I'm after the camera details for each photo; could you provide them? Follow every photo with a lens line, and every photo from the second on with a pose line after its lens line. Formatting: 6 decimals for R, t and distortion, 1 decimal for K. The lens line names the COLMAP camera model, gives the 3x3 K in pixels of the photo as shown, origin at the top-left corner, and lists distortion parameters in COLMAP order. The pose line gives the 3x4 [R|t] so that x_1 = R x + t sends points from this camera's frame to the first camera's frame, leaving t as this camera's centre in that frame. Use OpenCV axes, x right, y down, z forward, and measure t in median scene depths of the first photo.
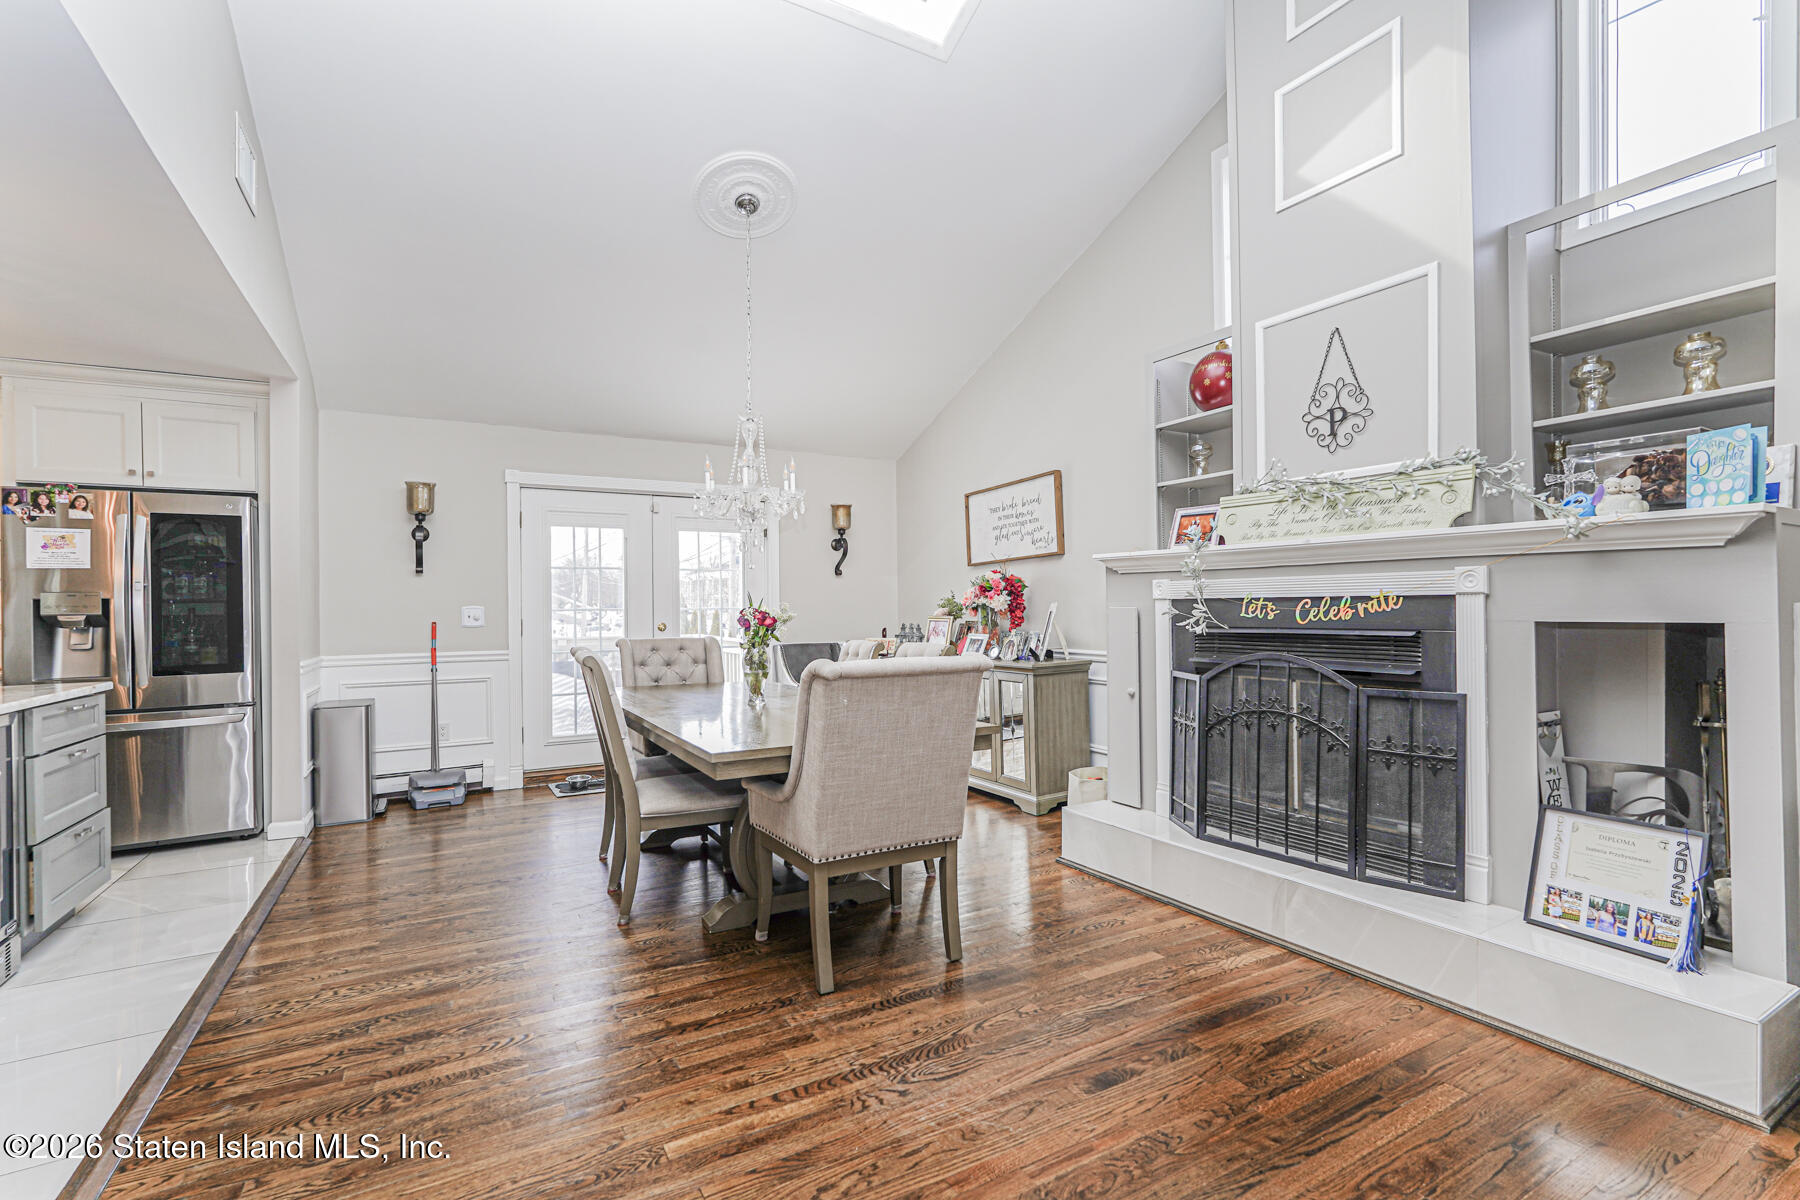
lens RADIAL K [[811.4, 0, 899.3], [0, 811.4, 607.6], [0, 0, 1]] dist [-0.017925, 0.010418]
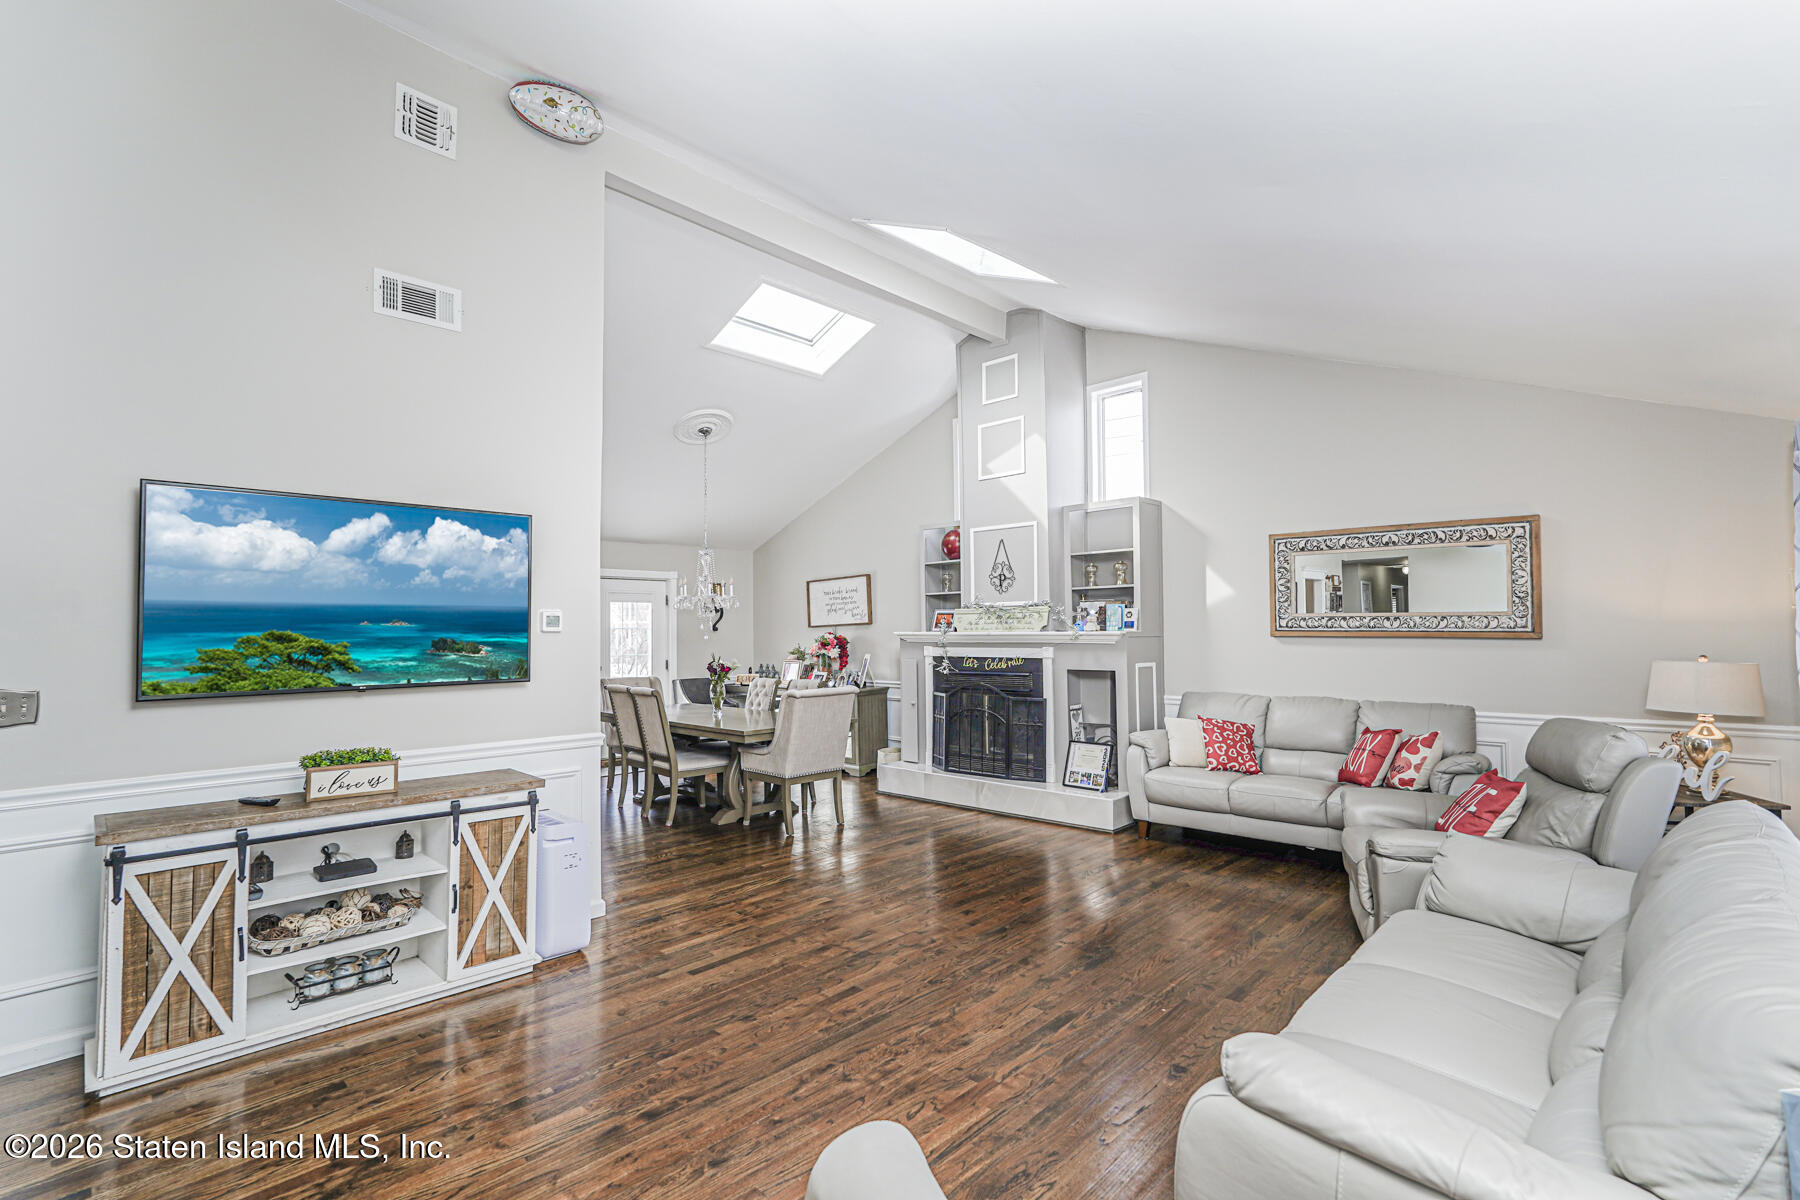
lens RADIAL K [[810.3, 0, 902.2], [0, 810.3, 607.6], [0, 0, 1]] dist [-0.024196, 0.010877]
pose [[0.958945, 0.009601, 0.283429, -0.312230], [-0.000684, 0.999502, -0.031542, -0.067715], [-0.283590, 0.030053, 0.958474, -0.921423]]
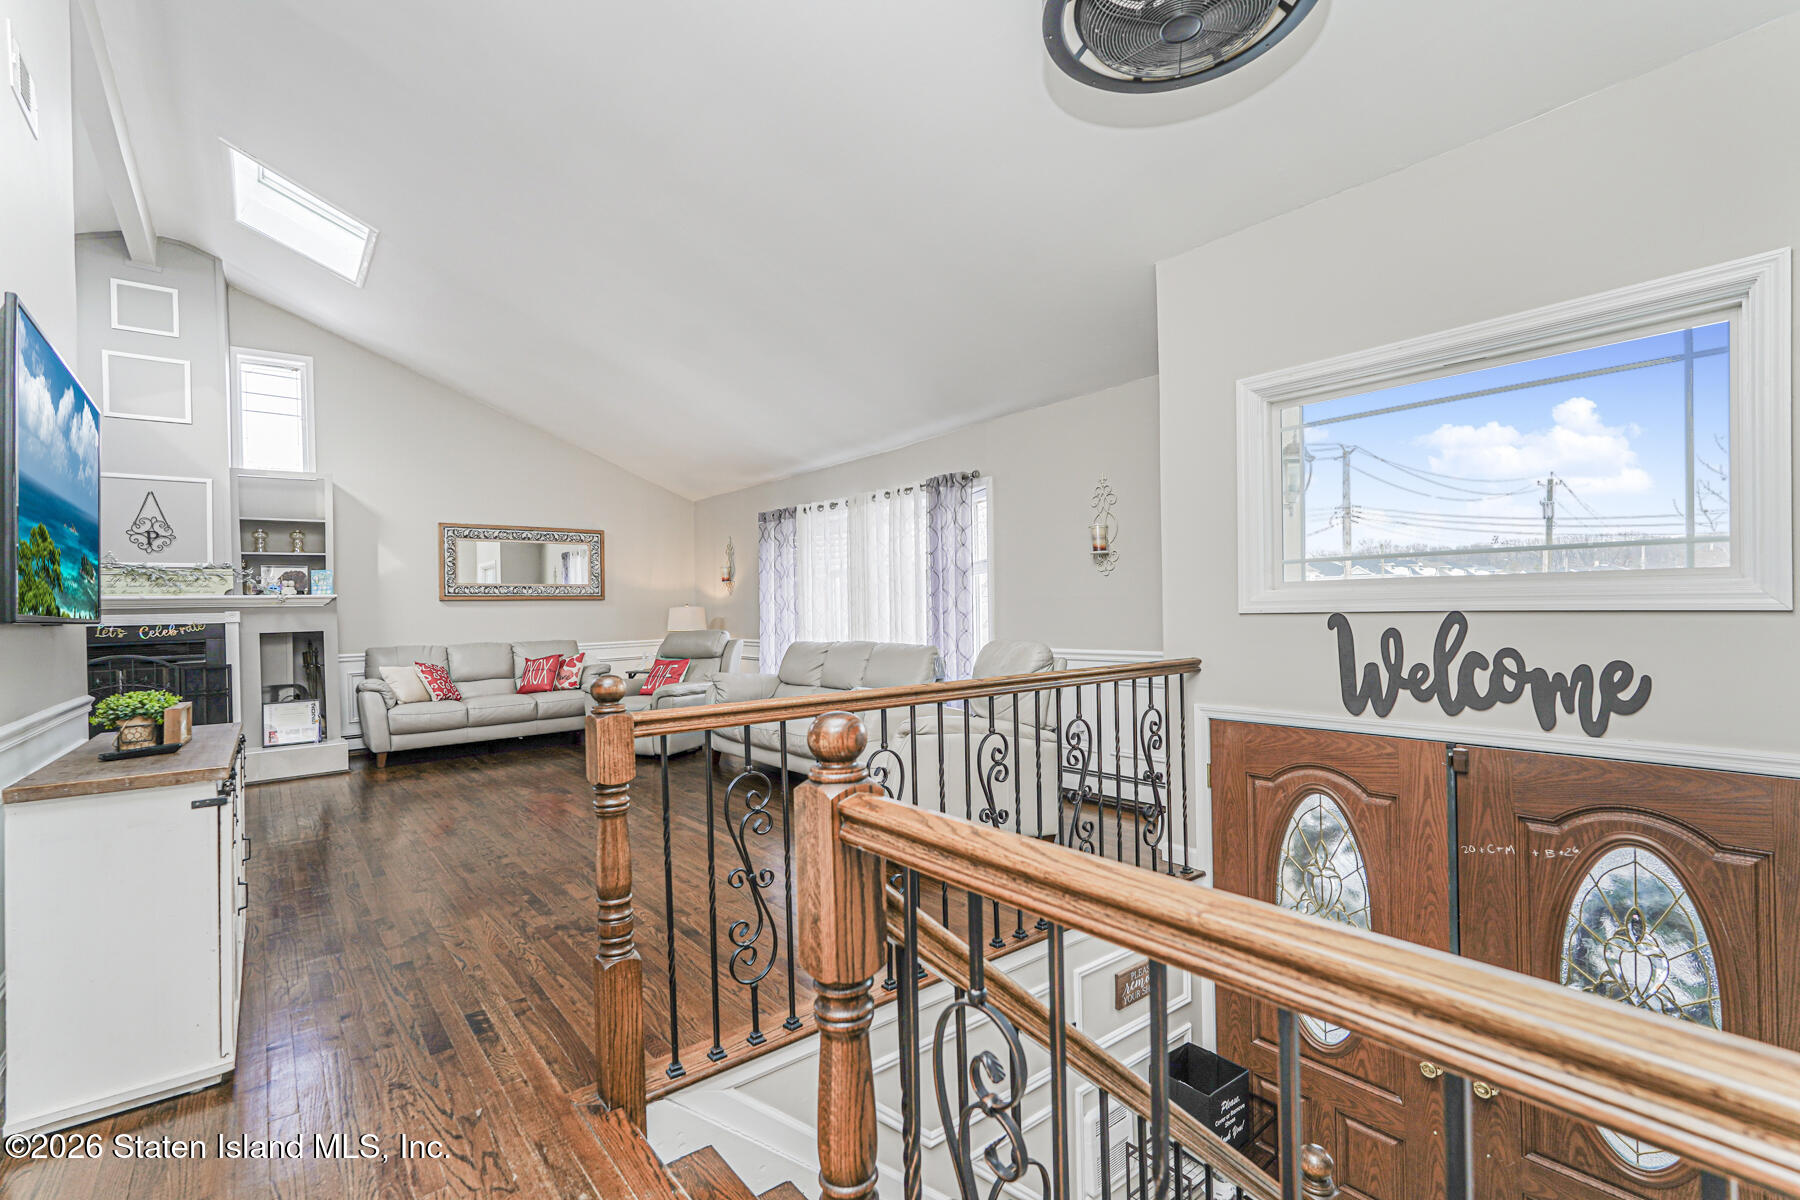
lens RADIAL K [[806.5, 0, 898.3], [0, 806.5, 605.1], [0, 0, 1]] dist [-0.019309, 0.010624]
pose [[-0.148235, 0.017010, 0.988806, -1.420012], [0.029121, 0.999494, -0.012829, 0.013599], [-0.988523, 0.026893, -0.148655, -0.449173]]
